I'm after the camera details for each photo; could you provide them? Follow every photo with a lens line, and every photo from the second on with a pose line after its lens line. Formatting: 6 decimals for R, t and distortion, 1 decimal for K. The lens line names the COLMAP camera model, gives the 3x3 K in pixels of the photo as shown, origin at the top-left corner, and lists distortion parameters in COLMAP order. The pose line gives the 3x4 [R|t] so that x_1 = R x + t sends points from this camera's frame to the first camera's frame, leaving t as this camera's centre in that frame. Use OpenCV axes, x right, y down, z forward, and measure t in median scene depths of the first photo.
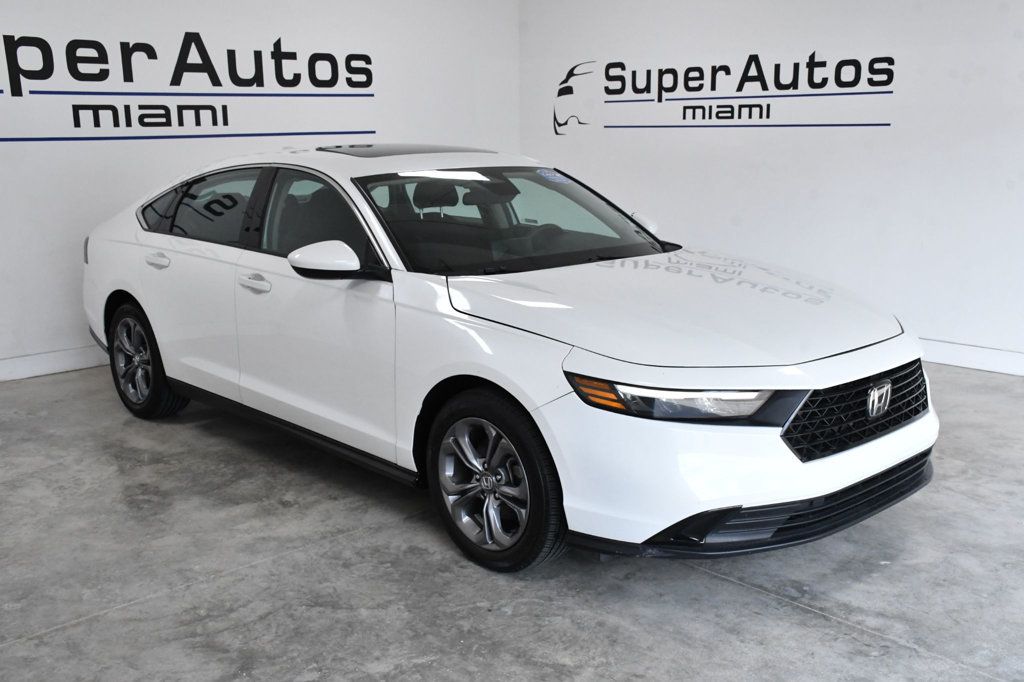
lens RADIAL K [[1049.2, 0, 512.0], [0, 1049.2, 341.0], [0, 0, 1]] dist [-0.047897, 0.252556]
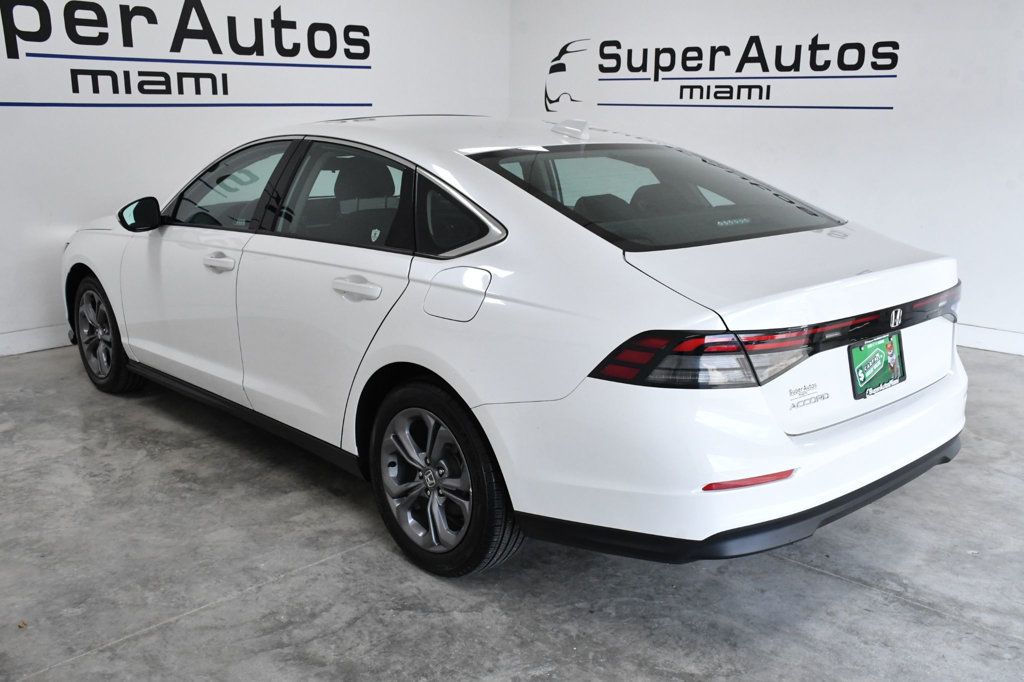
lens RADIAL K [[987.6, 0, 512.0], [0, 987.6, 341.0], [0, 0, 1]] dist [-0.067006, 0.208462]
pose [[0.997298, 0.003796, 0.073370, -0.082727], [-0.006144, 0.999475, 0.031808, -0.007685], [-0.073211, -0.032172, 0.996797, 0.066755]]
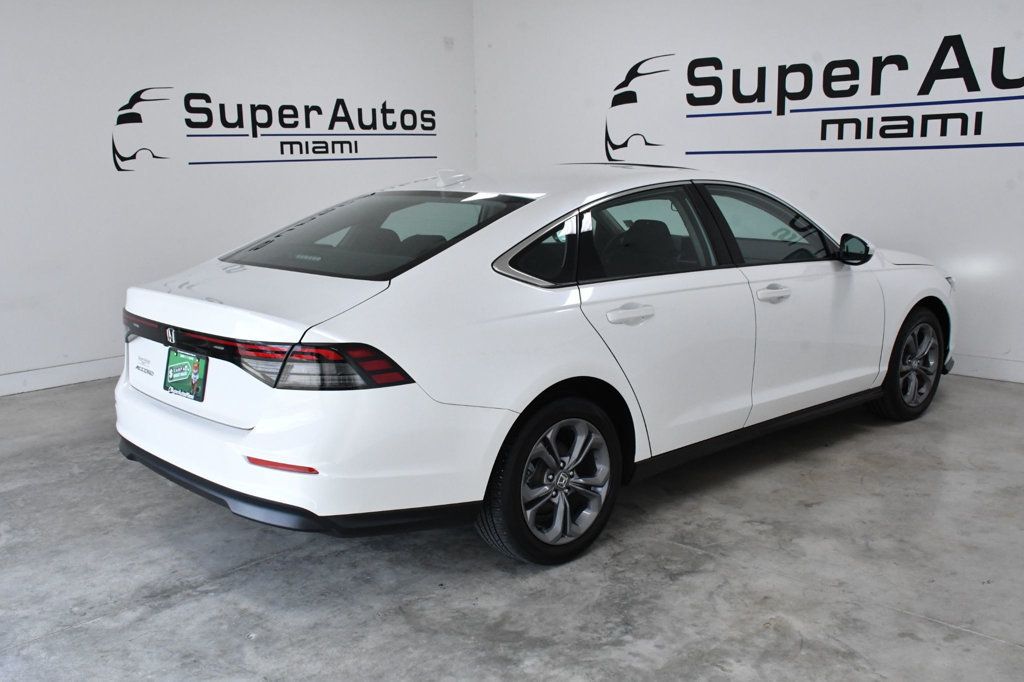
lens RADIAL K [[1030.7, 0, 512.0], [0, 1030.7, 341.0], [0, 0, 1]] dist [-0.008007, 0.212126]
pose [[0.064398, 0.195745, -0.978538, 0.688130], [-0.184678, 0.965974, 0.181078, -0.139058], [0.980687, 0.169053, 0.098356, 0.622727]]
